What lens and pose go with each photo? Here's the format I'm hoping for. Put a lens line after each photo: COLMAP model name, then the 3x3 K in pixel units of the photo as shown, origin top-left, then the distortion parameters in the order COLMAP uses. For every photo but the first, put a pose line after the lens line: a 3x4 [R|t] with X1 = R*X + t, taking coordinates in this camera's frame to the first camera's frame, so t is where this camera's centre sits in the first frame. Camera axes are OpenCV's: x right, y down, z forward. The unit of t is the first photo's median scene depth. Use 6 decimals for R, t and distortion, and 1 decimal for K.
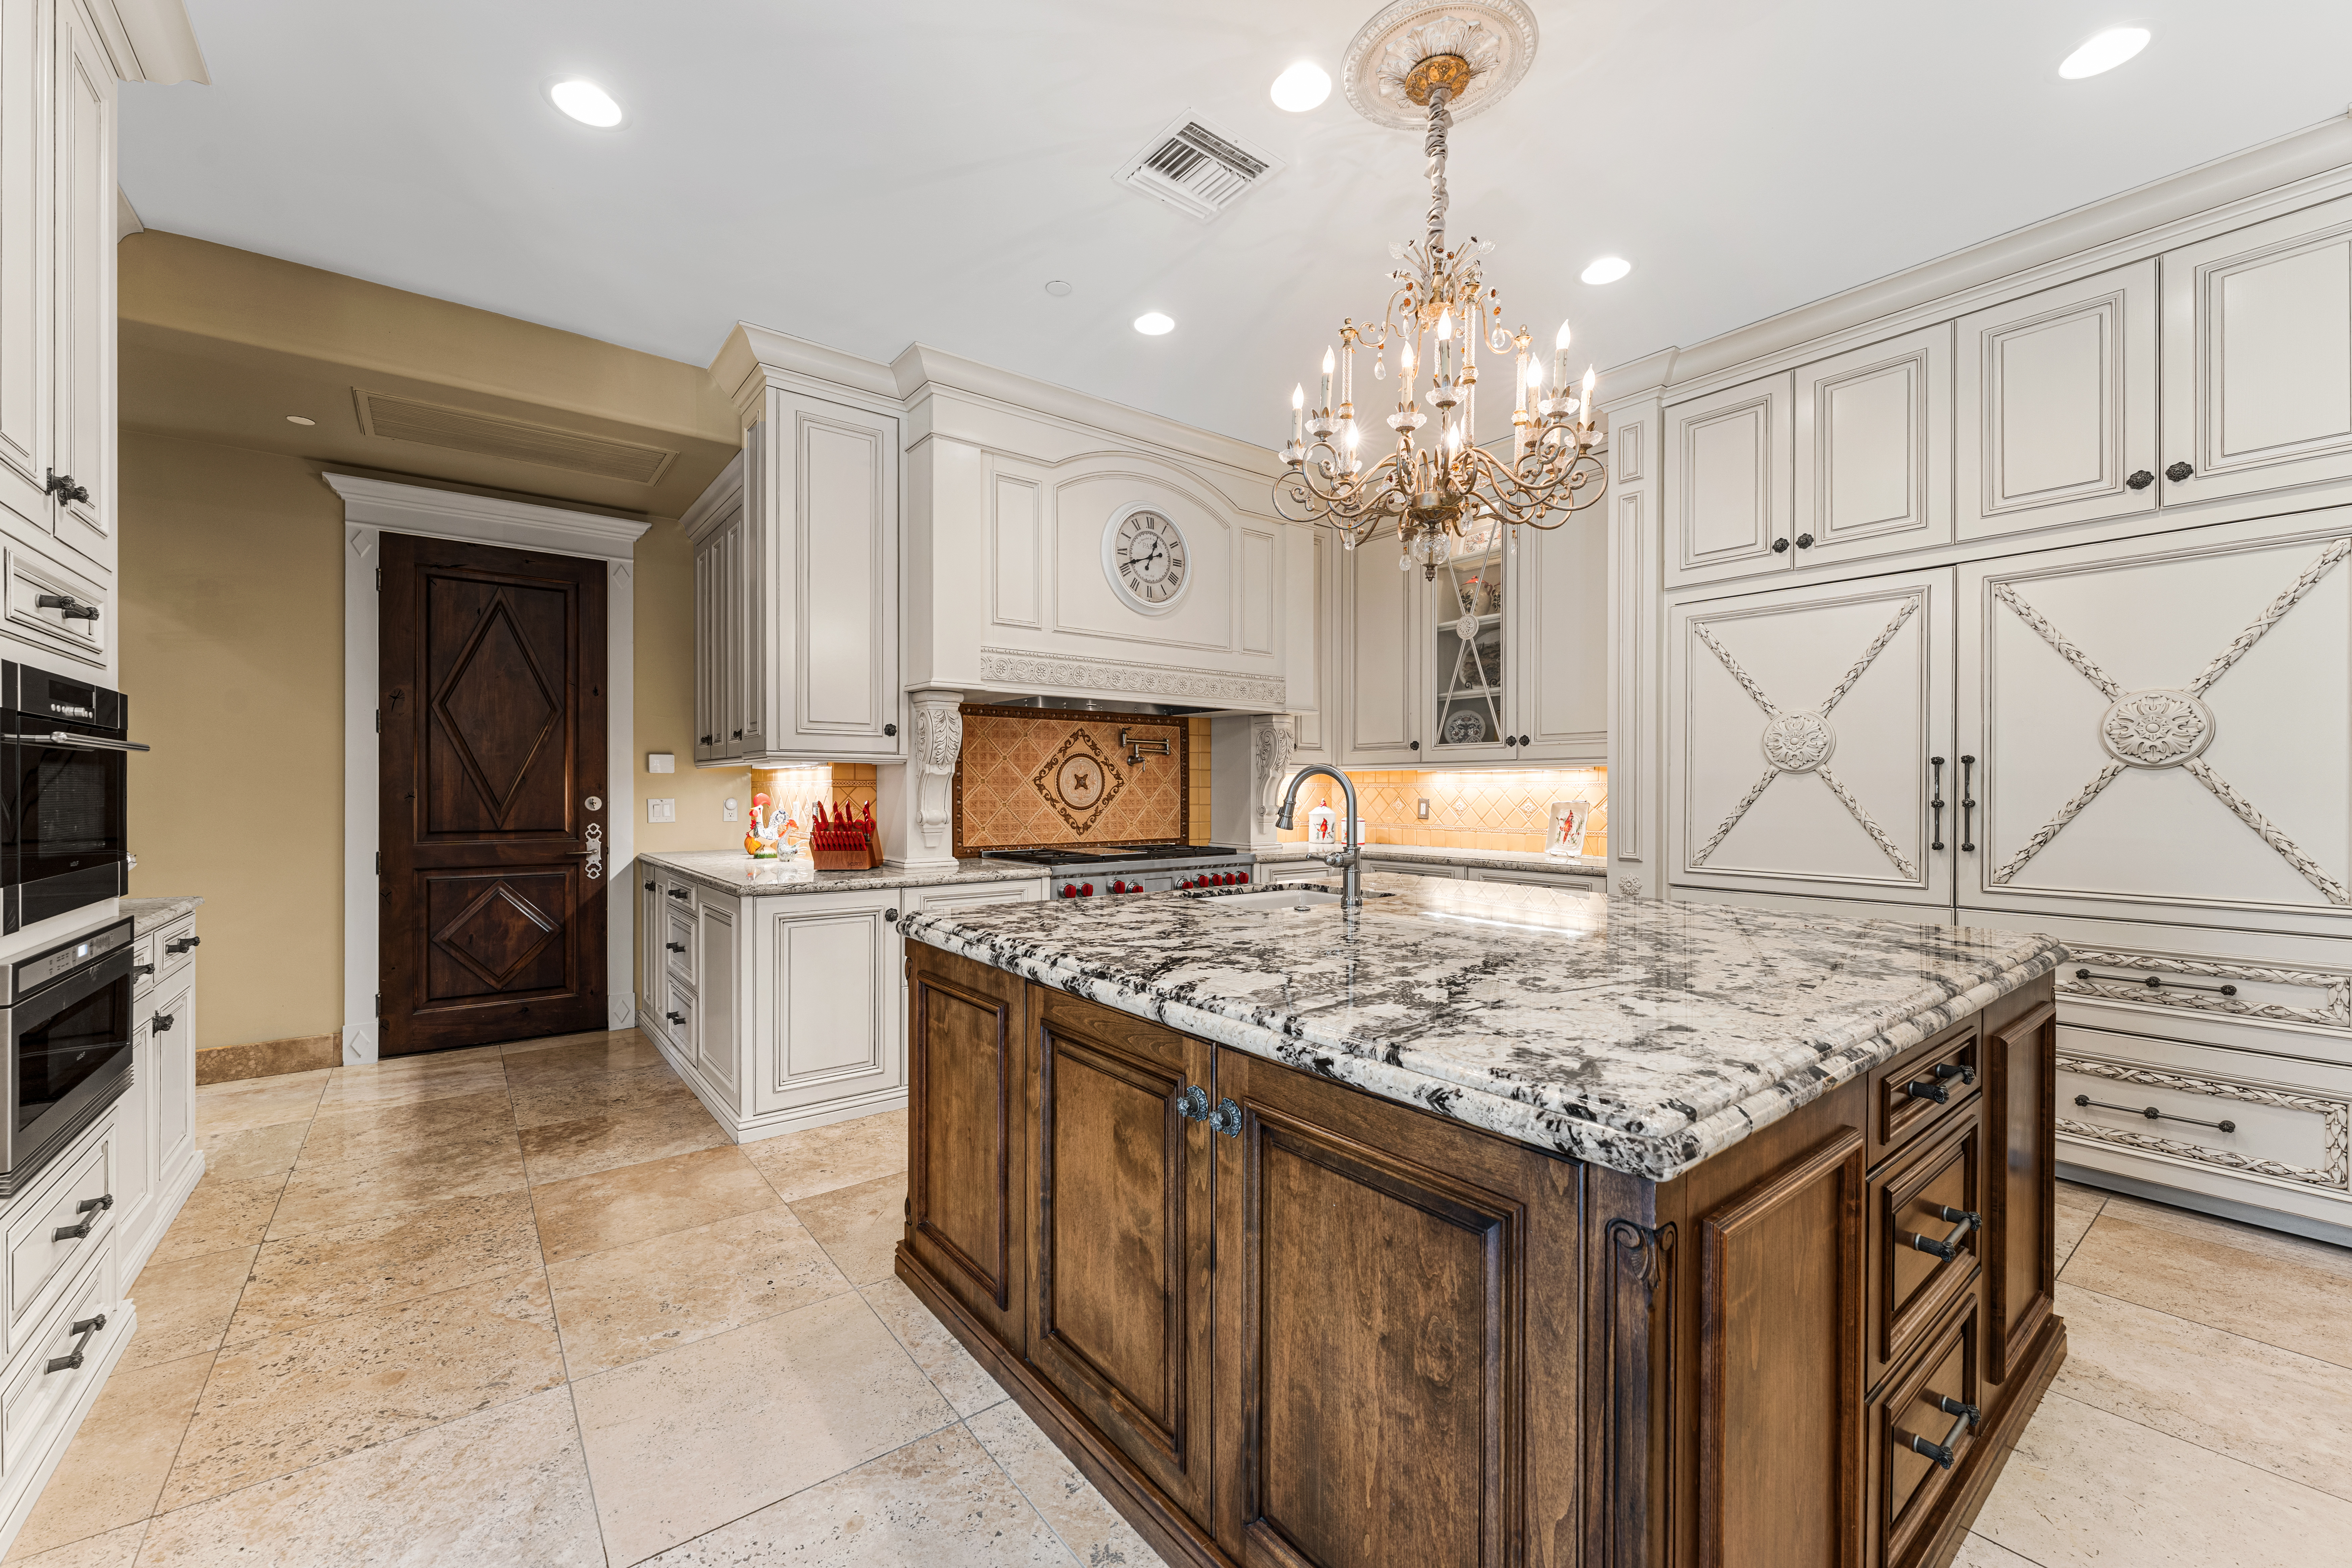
lens RADIAL K [[940.9, 0, 1167.3], [0, 940.9, 796.5], [0, 0, 1]] dist [-0.001176, -0.000174]
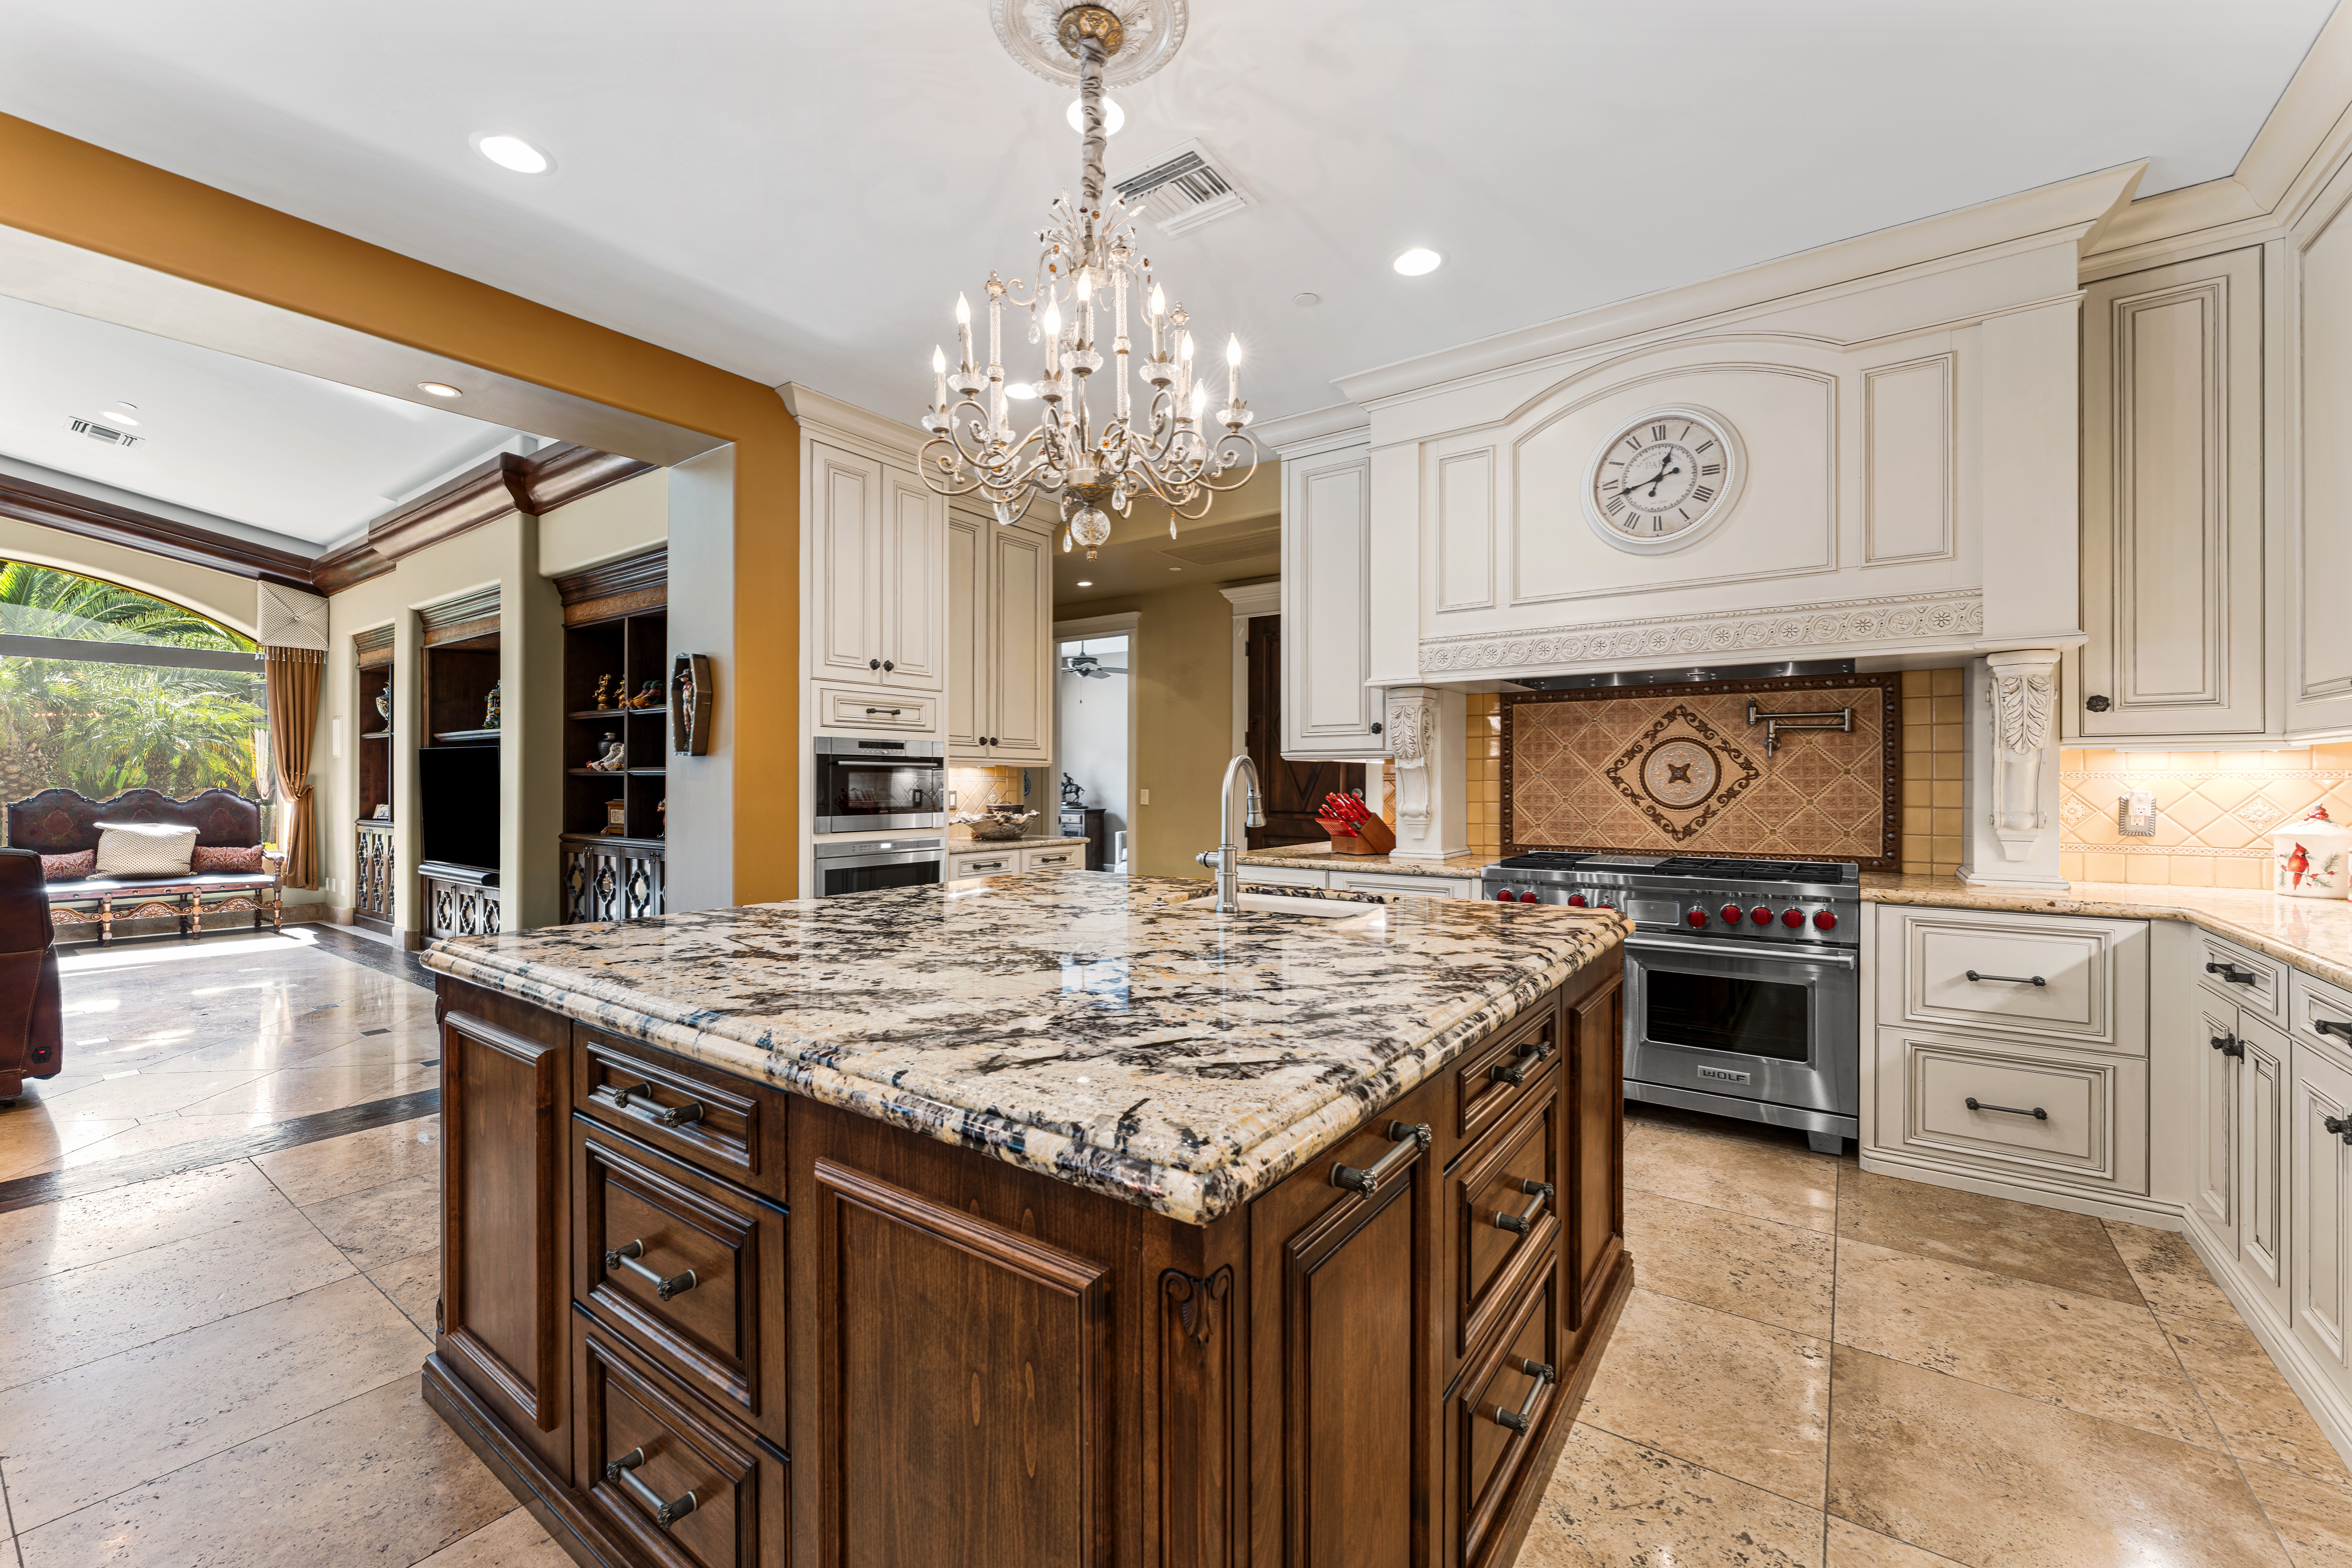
lens RADIAL K [[948.3, 0, 1168.5], [0, 948.3, 781.6], [0, 0, 1]] dist [-0.000671, -0.000318]
pose [[0.283214, -0.001338, -0.959056, 0.579218], [-0.007868, 0.999962, -0.003718, -0.002621], [0.959025, 0.008599, 0.283192, 0.387732]]
